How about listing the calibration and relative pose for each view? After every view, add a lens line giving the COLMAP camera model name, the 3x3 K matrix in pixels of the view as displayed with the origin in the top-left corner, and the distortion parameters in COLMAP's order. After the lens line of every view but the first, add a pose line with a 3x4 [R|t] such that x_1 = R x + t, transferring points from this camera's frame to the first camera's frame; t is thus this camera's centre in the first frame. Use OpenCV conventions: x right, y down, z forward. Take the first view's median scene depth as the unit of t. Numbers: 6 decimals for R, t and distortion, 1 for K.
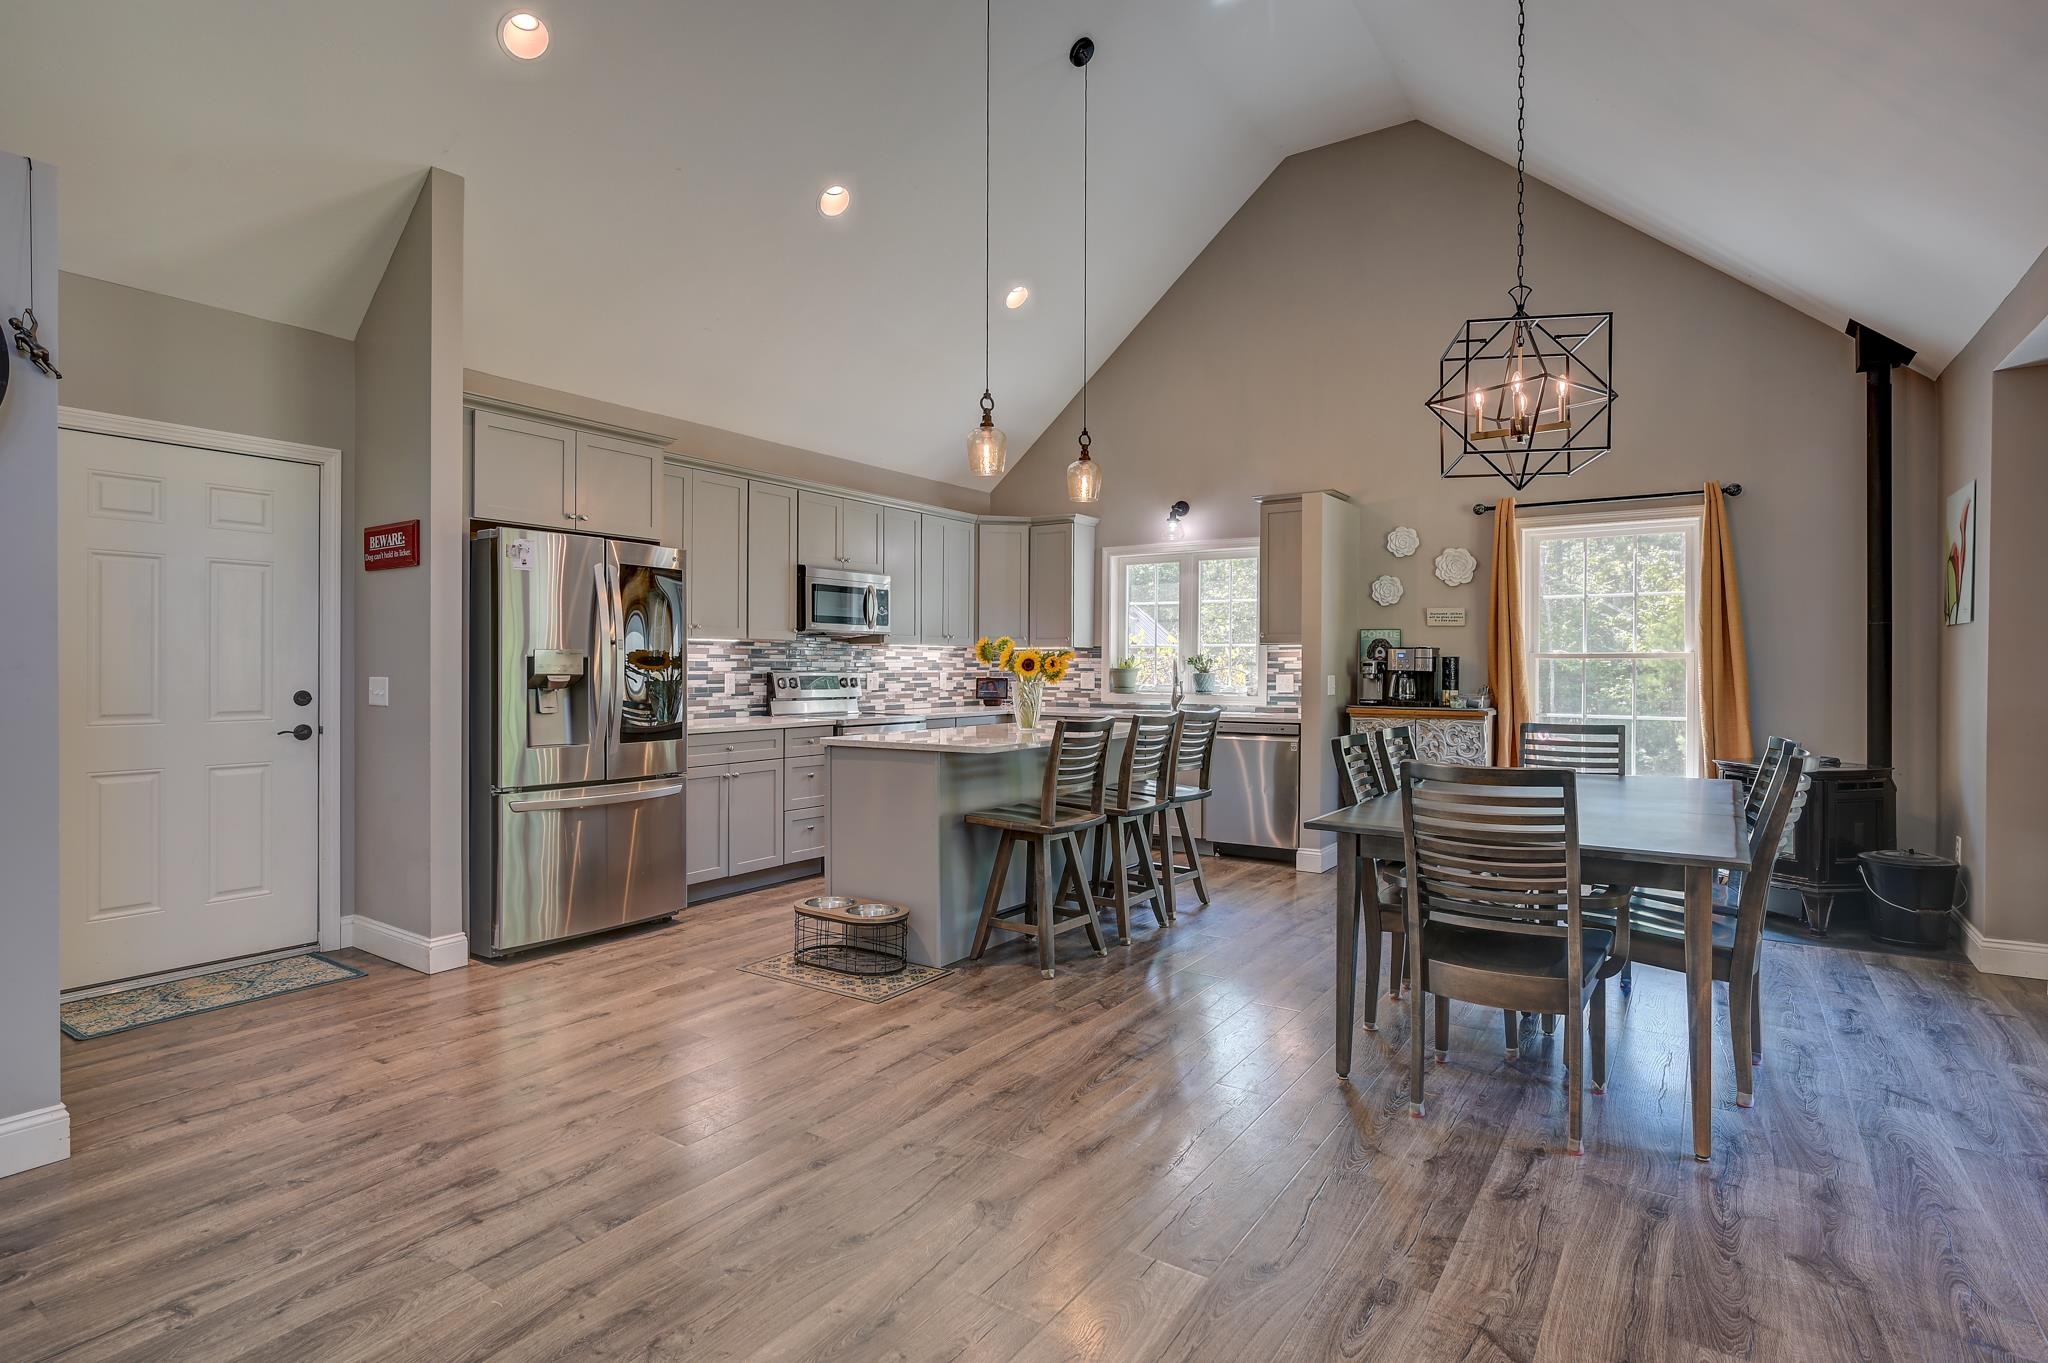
lens RADIAL K [[1019.7, 0, 1034.3], [0, 1019.7, 664.9], [0, 0, 1]] dist [0.002940, -0.000033]
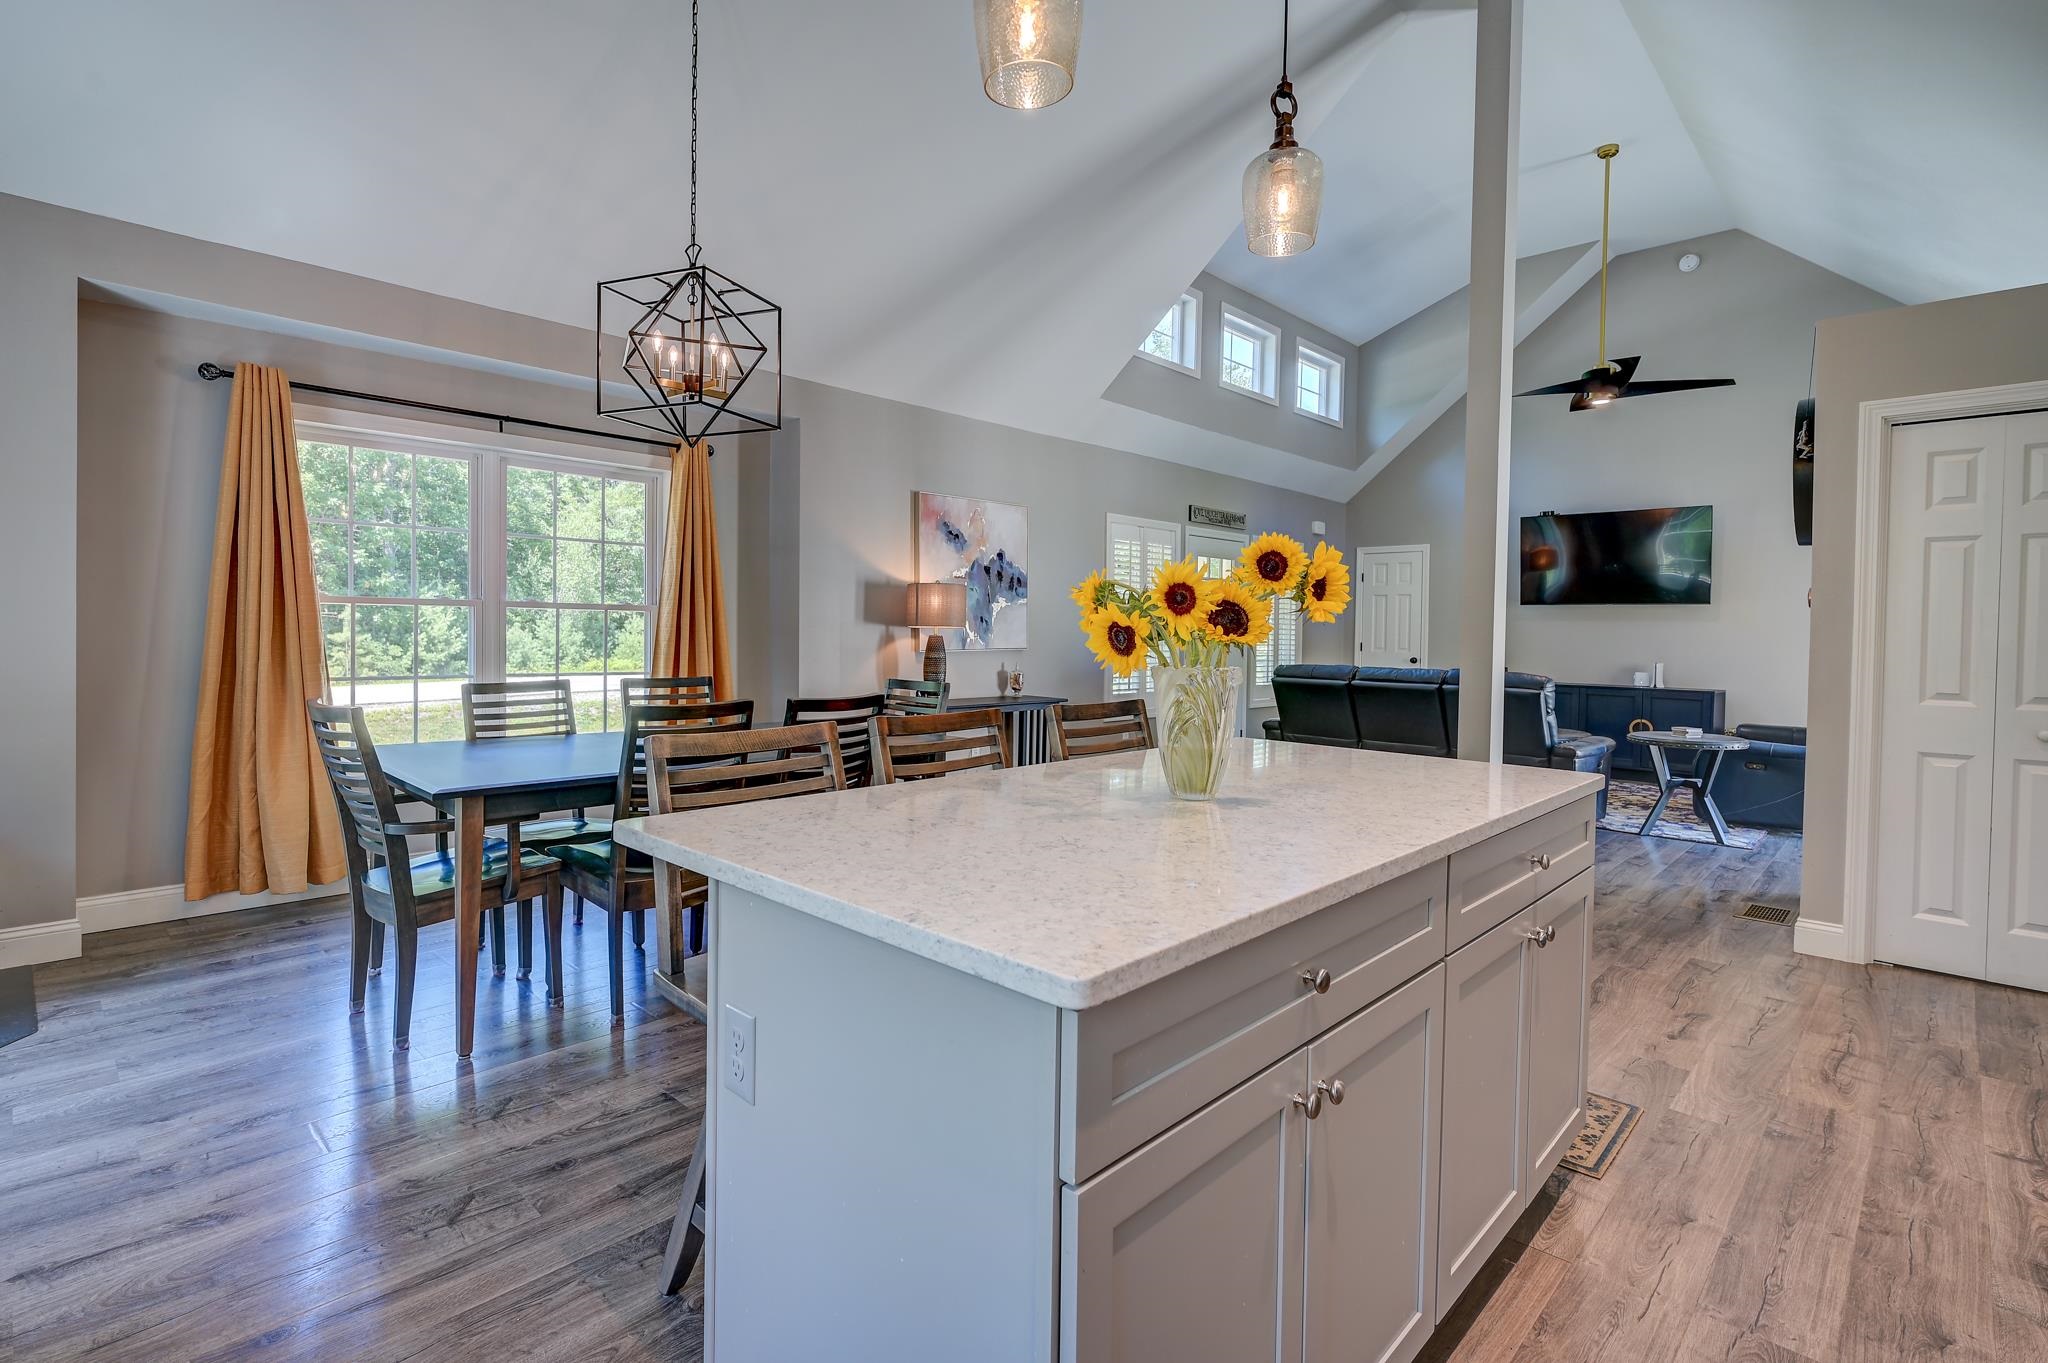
lens RADIAL K [[929.8, 0, 983.0], [0, 929.8, 655.5], [0, 0, 1]] dist [0.000639, -0.000793]
pose [[-0.979219, -0.019303, 0.201886, -0.000991], [-0.014398, 0.999565, 0.025736, 0.004137], [-0.202295, 0.022295, -0.979071, 1.036814]]
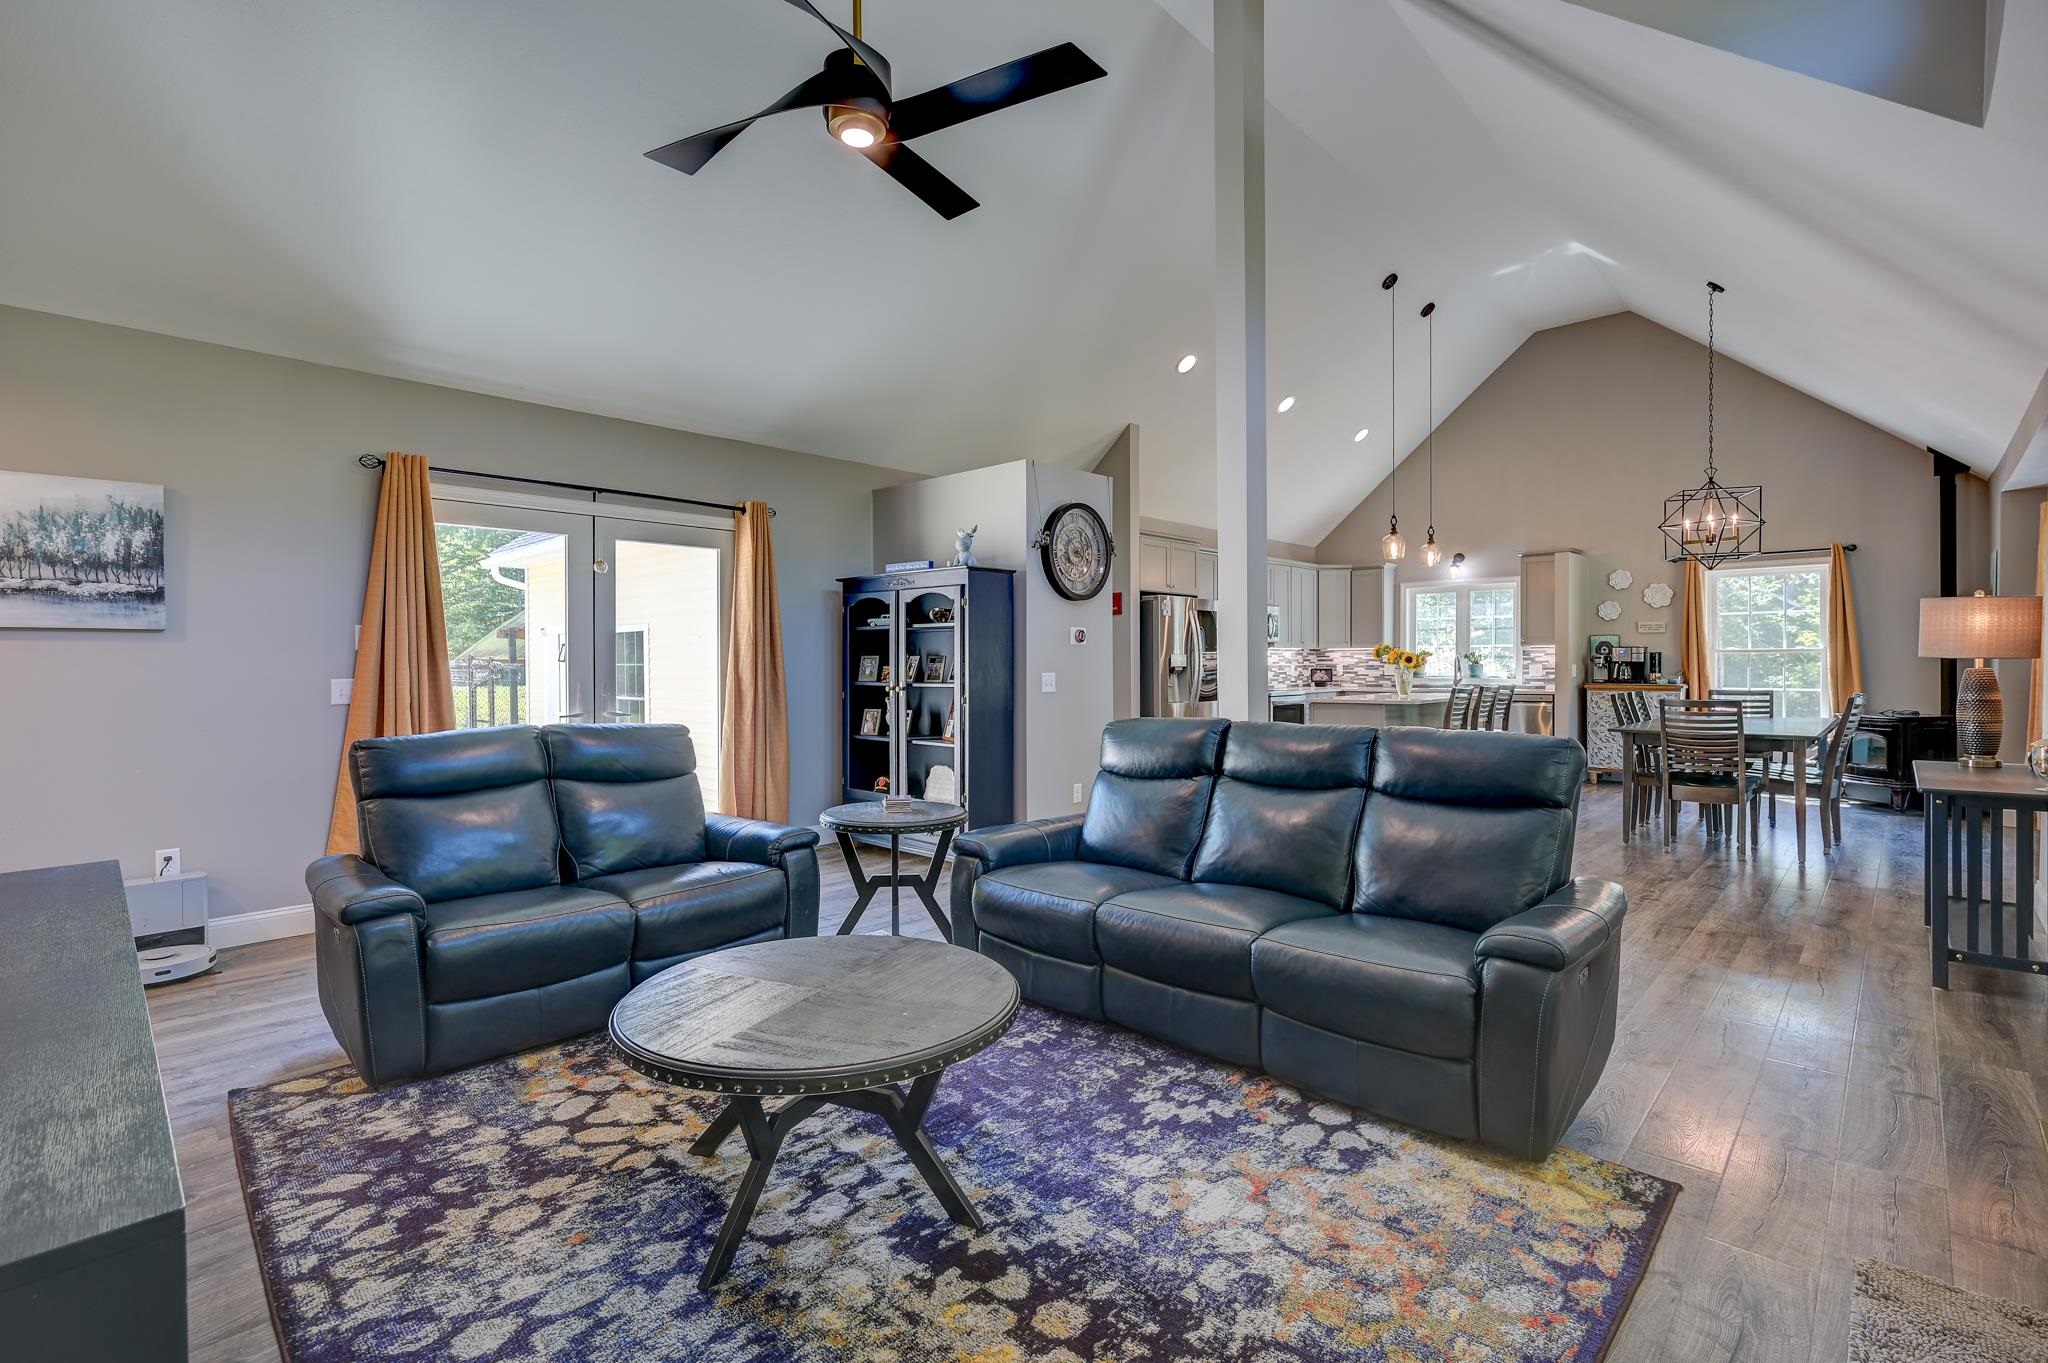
lens RADIAL K [[929.8, 0, 1030.5], [0, 929.8, 668.4], [0, 0, 1]] dist [0.000639, -0.000793]
pose [[0.985989, -0.007182, -0.166659, -0.308390], [0.008523, 0.999937, 0.007331, -0.001727], [0.166595, -0.008648, 0.985987, -0.586148]]
